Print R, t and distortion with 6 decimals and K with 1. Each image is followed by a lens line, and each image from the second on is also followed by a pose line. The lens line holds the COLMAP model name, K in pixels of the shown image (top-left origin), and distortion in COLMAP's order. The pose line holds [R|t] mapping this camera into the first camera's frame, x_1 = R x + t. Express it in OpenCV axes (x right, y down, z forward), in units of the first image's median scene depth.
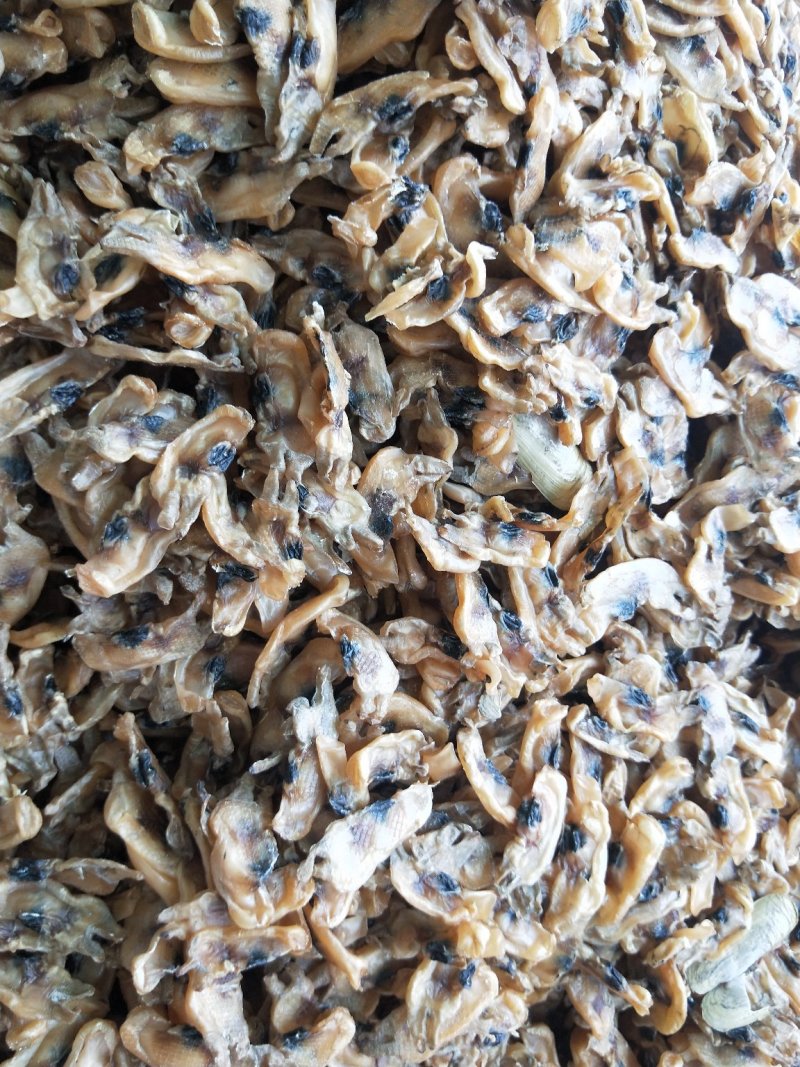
lens RADIAL K [[958.2, 0, 400.0], [0, 958.2, 533.5], [0, 0, 1]] dist [0.113389, -0.495486]
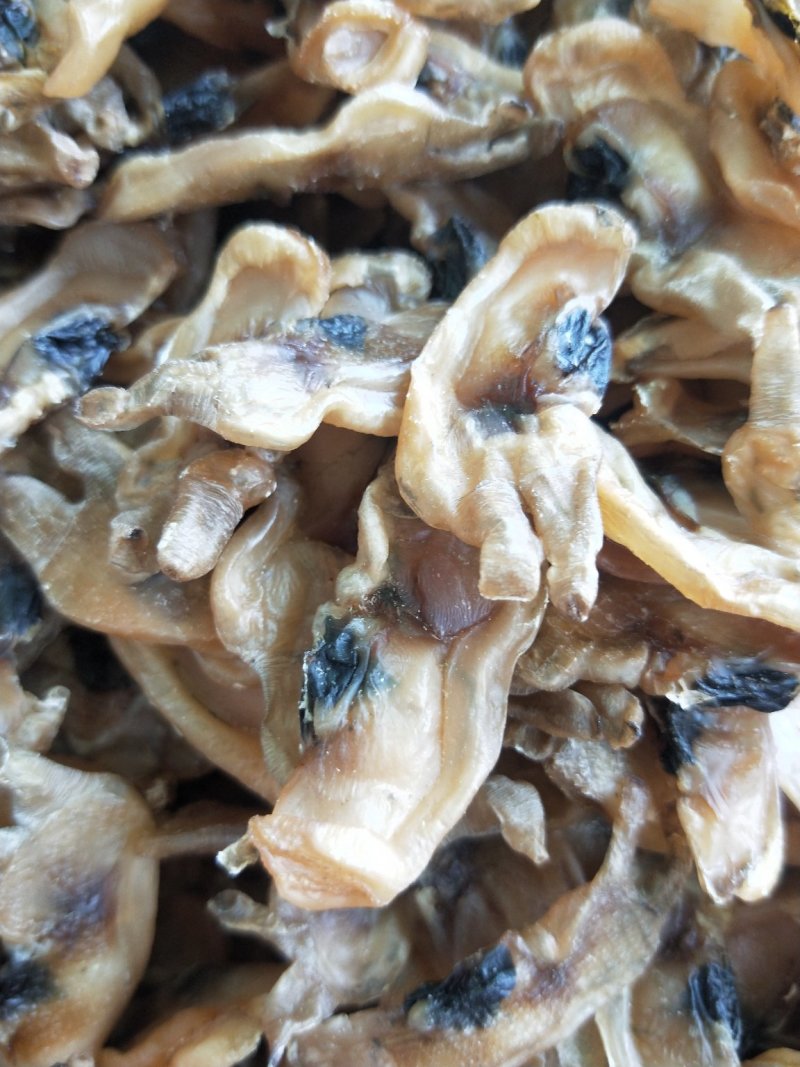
lens RADIAL K [[958.2, 0, 400.0], [0, 958.2, 533.5], [0, 0, 1]] dist [0.113389, -0.495486]
pose [[0.951659, -0.305761, -0.029249, -0.248788], [0.296728, 0.939773, -0.169644, 0.013260], [0.079358, 0.152764, 0.985071, 0.683305]]
